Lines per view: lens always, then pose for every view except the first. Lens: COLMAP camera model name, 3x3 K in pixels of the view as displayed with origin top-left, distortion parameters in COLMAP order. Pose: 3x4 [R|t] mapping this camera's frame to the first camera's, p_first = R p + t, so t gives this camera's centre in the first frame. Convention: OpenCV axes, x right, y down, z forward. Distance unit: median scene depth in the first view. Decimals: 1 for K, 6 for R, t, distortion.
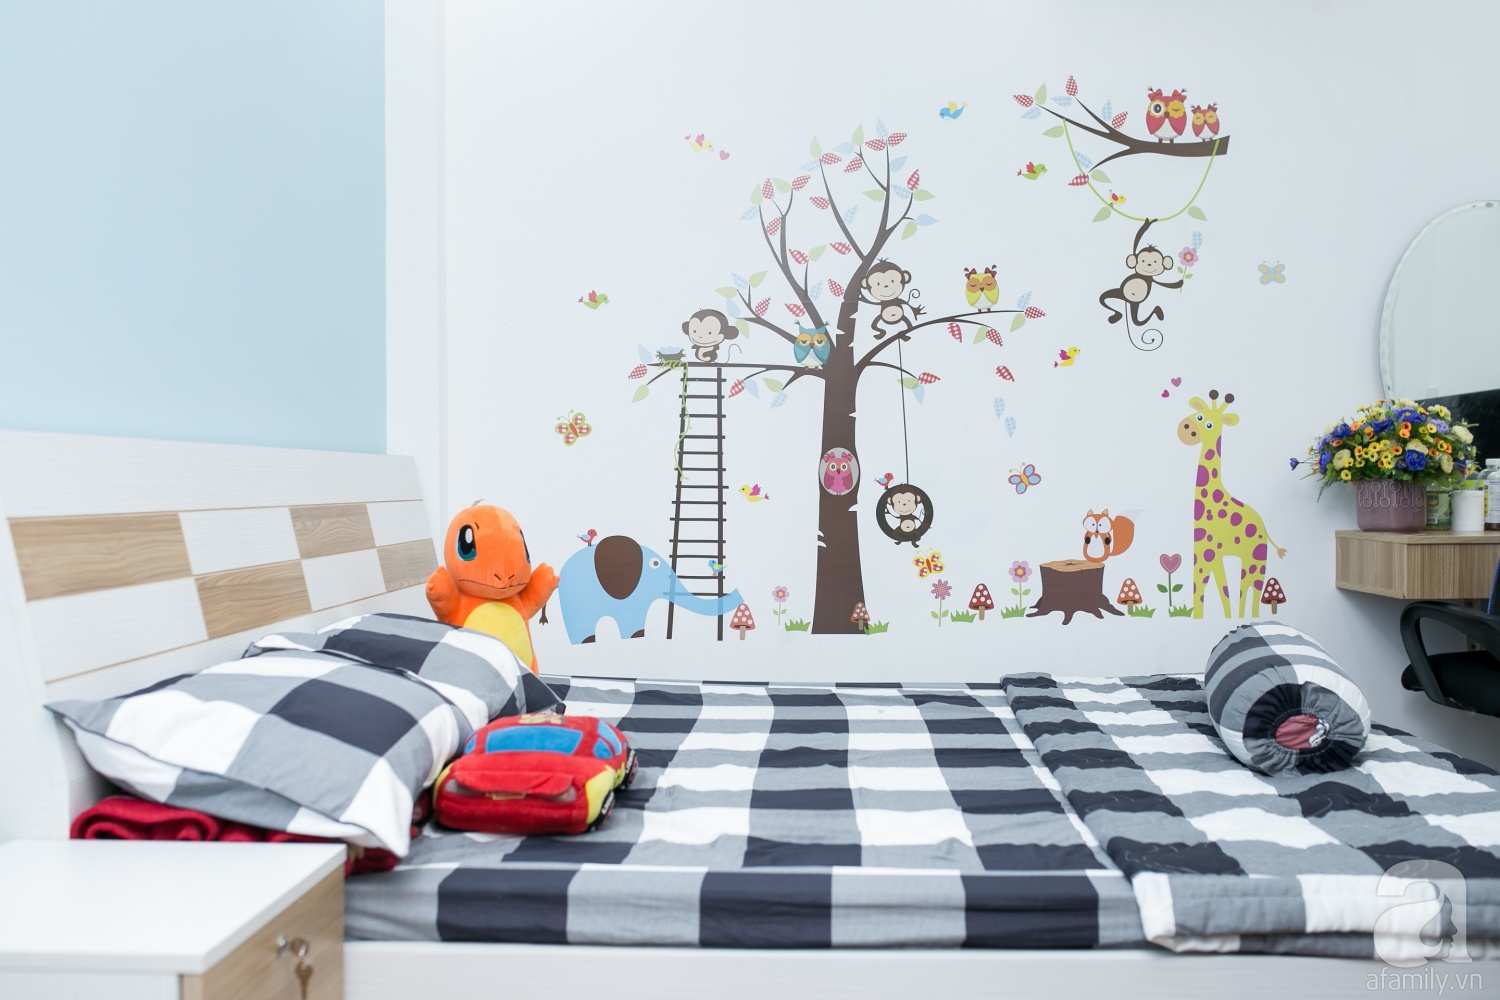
lens RADIAL K [[1429.3, 0, 749.9], [0, 1429.3, 490.1], [0, 0, 1]] dist [-0.022959, 0.000000]
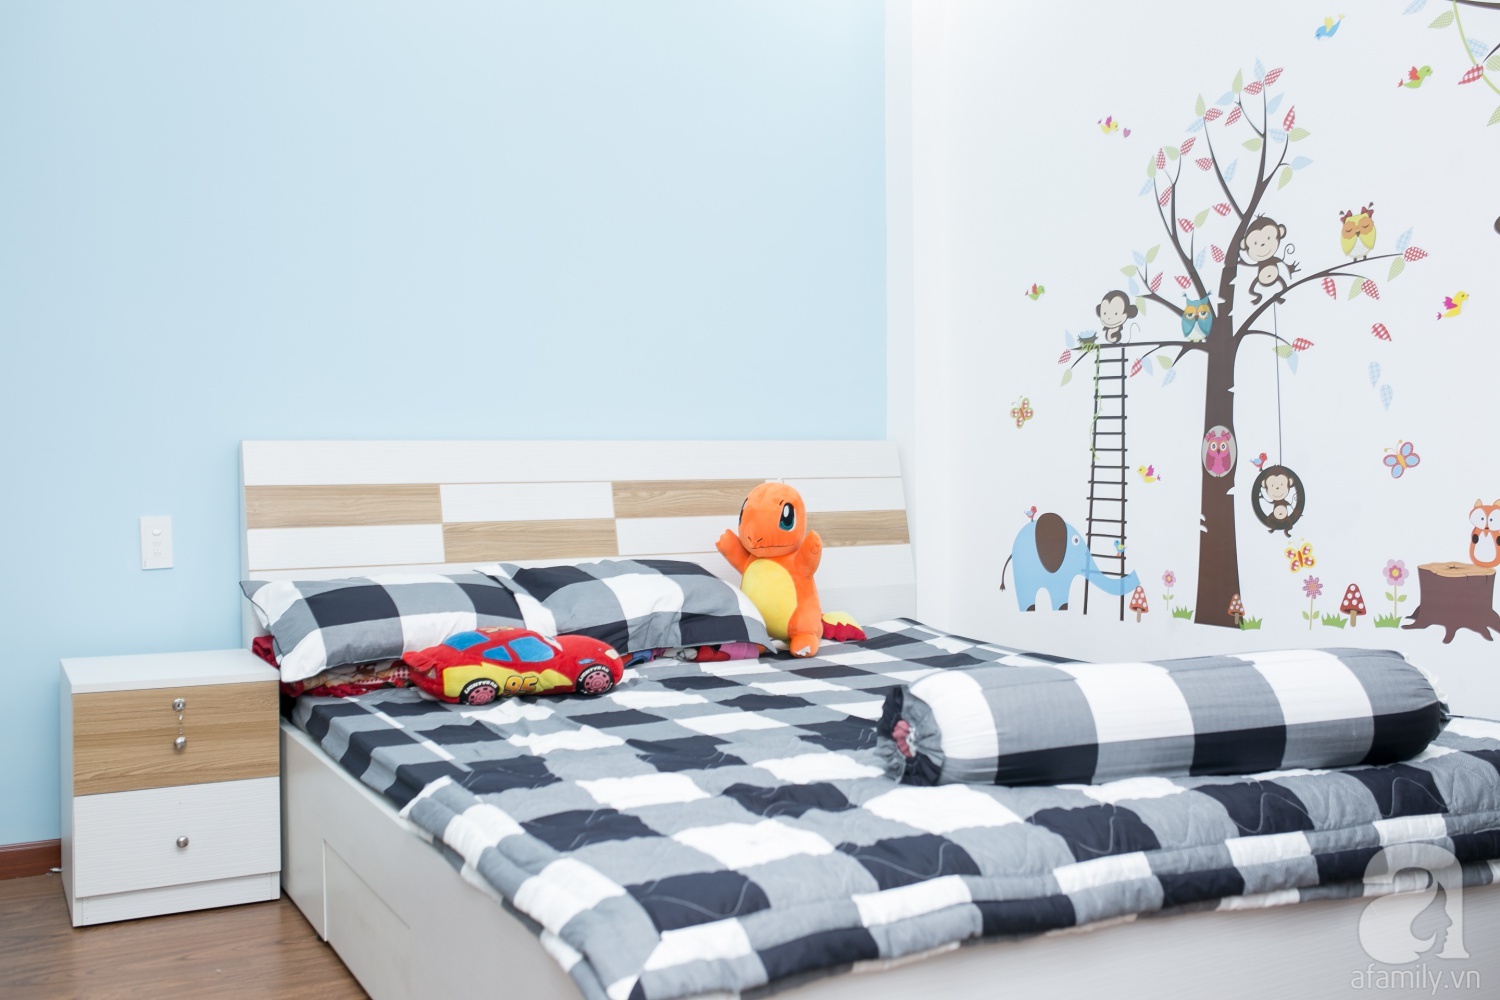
lens RADIAL K [[1429.3, 0, 755.6], [0, 1429.3, 494.2], [0, 0, 1]] dist [-0.022959, 0.000000]
pose [[0.514436, 0.022086, -0.857244, 0.702300], [0.000210, 0.999665, 0.025881, -0.009313], [0.857529, -0.013494, 0.514259, 0.266043]]
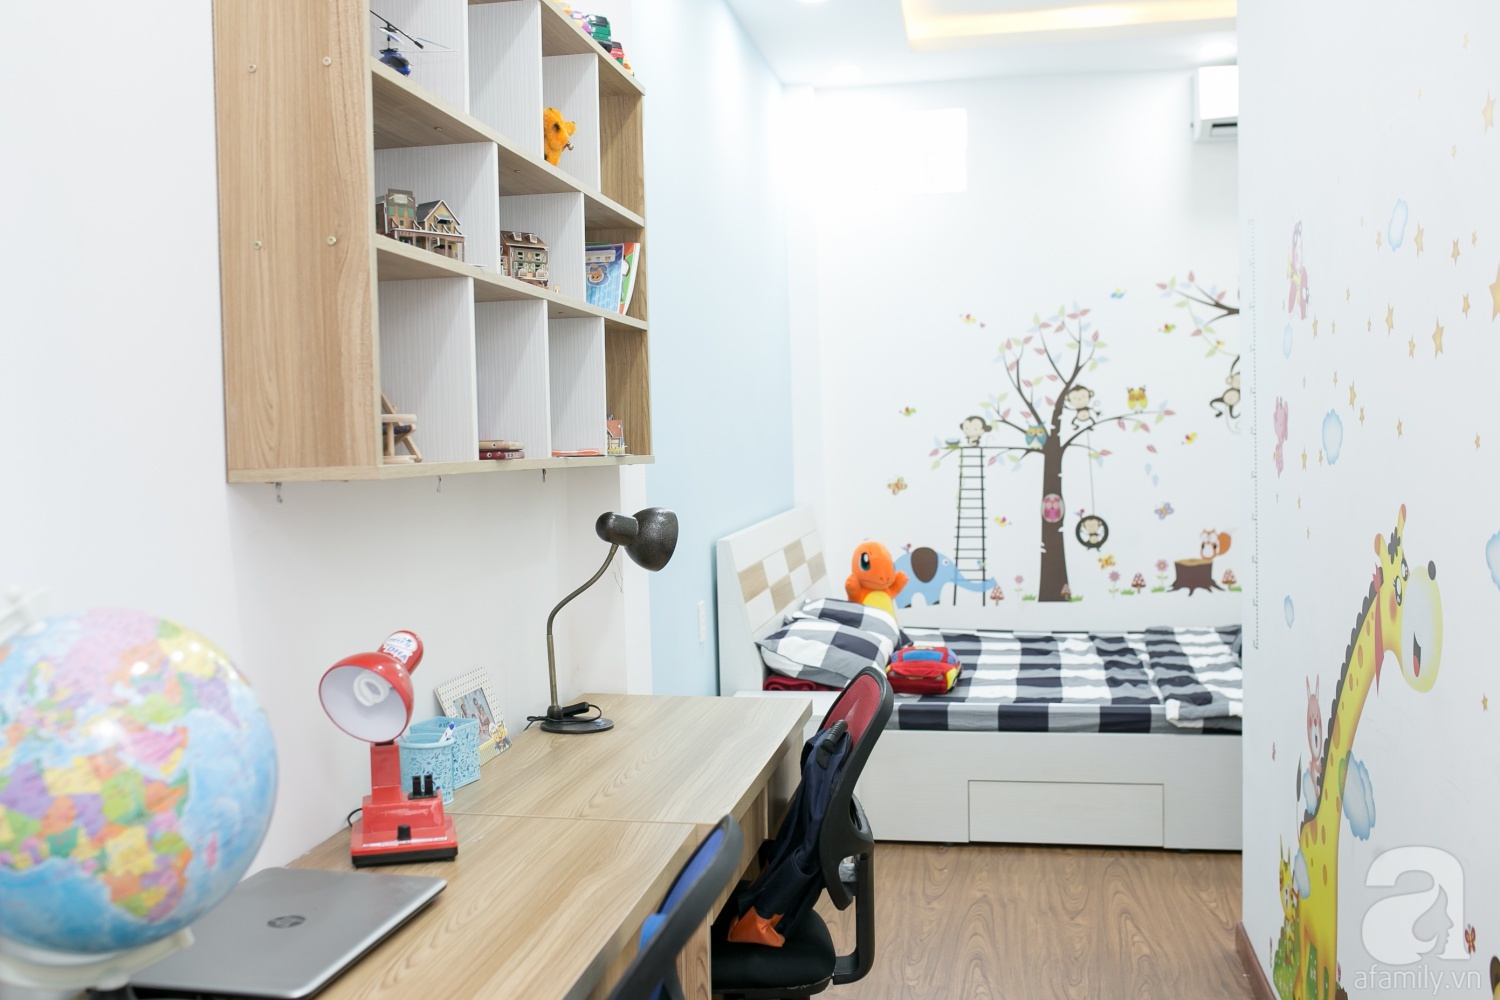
lens RADIAL K [[1429.3, 0, 748.9], [0, 1429.3, 495.1], [0, 0, 1]] dist [-0.022959, 0.000000]
pose [[0.988517, -0.013949, -0.150464, -0.040141], [0.020317, 0.998958, 0.040863, -0.106332], [0.149738, -0.043450, 0.987771, -0.749658]]
